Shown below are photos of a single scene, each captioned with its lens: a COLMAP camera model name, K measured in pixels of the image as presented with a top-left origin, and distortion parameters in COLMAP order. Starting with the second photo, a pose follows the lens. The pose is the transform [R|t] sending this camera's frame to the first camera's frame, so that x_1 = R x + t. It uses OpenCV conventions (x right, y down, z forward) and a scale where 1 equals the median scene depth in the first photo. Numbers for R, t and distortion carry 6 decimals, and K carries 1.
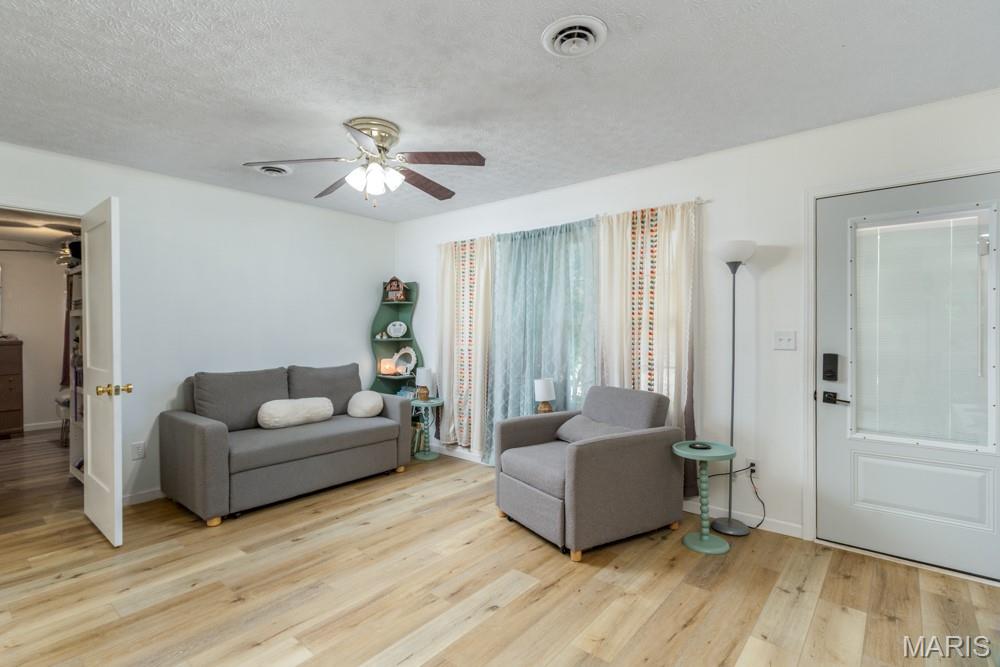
lens RADIAL K [[482.8, 0, 500.0], [0, 482.8, 333.5], [0, 0, 1]] dist [0.002558, 0.000673]
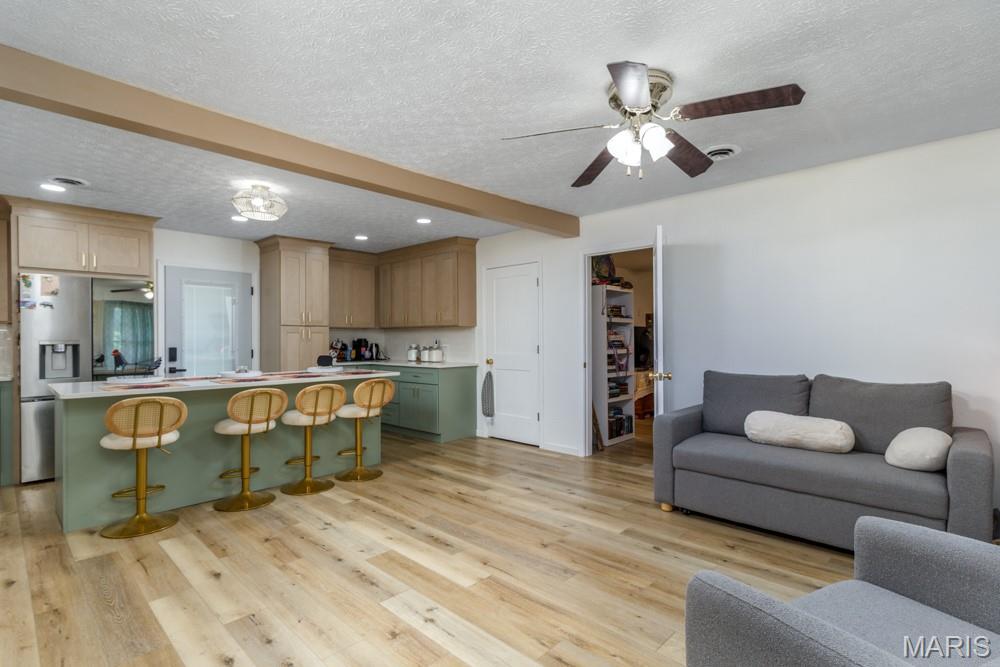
lens RADIAL K [[482.8, 0, 500.0], [0, 482.8, 333.5], [0, 0, 1]] dist [0.002558, 0.000673]
pose [[-0.068632, -0.003394, -0.997636, 0.576532], [-0.005612, 0.999980, -0.003016, 0.006538], [0.997626, 0.005391, -0.068649, 0.782259]]
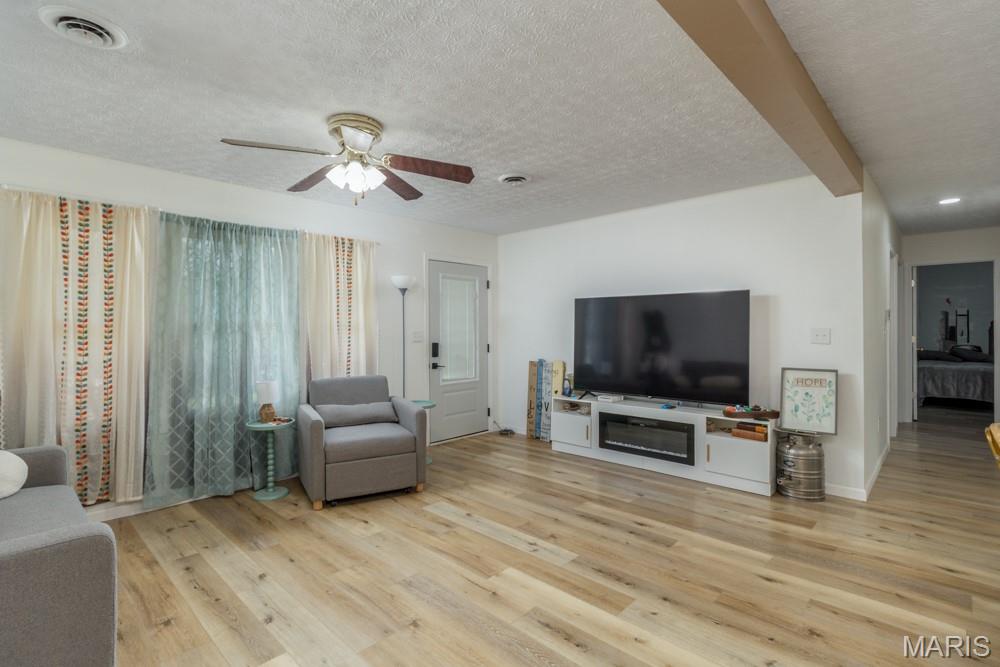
lens RADIAL K [[474.5, 0, 499.5], [0, 474.5, 326.1], [0, 0, 1]] dist [0.003130, 0.000332]
pose [[0.063166, 0.008406, 0.997968, -1.160727], [0.014666, 0.999849, -0.009350, -0.003079], [-0.997895, 0.015226, 0.063033, 0.625474]]
